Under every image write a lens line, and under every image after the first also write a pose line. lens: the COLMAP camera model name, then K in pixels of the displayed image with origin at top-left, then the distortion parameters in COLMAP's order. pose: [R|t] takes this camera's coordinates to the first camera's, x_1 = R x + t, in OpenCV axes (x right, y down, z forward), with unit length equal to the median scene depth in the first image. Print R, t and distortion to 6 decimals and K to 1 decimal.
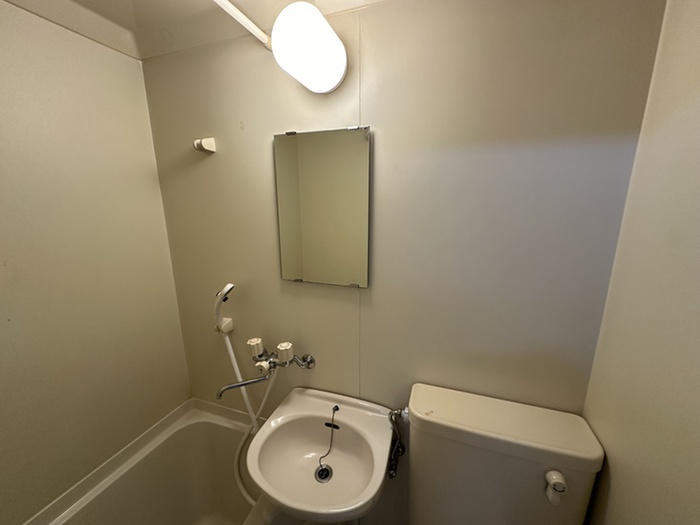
lens RADIAL K [[277.9, 0, 353.8], [0, 277.9, 261.0], [0, 0, 1]] dist [-0.002818, 0.000433]
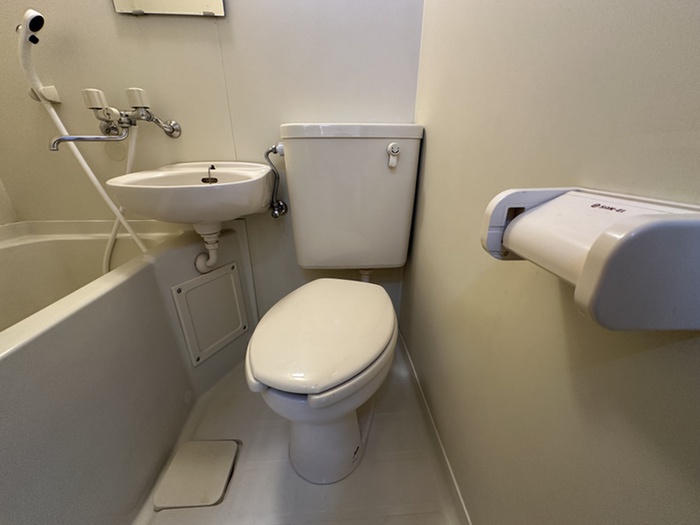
lens RADIAL K [[277.9, 0, 351.9], [0, 277.9, 263.7], [0, 0, 1]] dist [-0.002818, 0.000433]
pose [[0.924452, -0.138479, 0.355264, -0.001467], [0.072763, 0.978667, 0.192135, 0.726838], [-0.374292, -0.151770, 0.914807, -0.149501]]
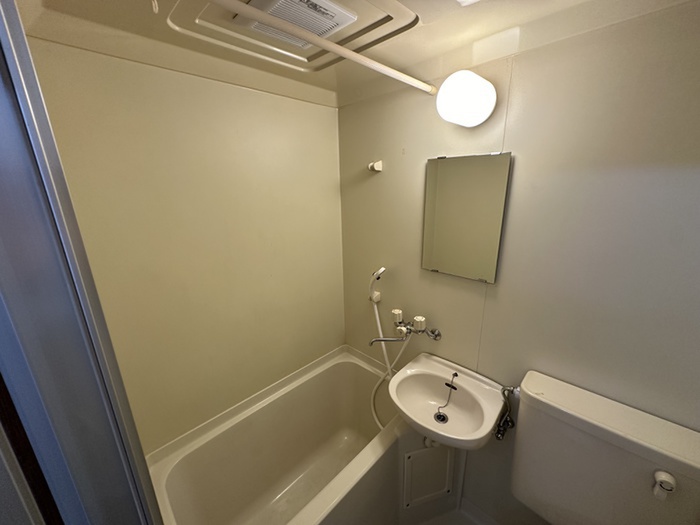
lens RADIAL K [[277.9, 0, 352.2], [0, 277.9, 264.1], [0, 0, 1]] dist [-0.002818, 0.000433]
pose [[0.902441, 0.100752, -0.418867, -0.009795], [-0.071719, 0.993836, 0.084535, -0.042472], [0.424802, -0.046247, 0.904104, -0.324052]]
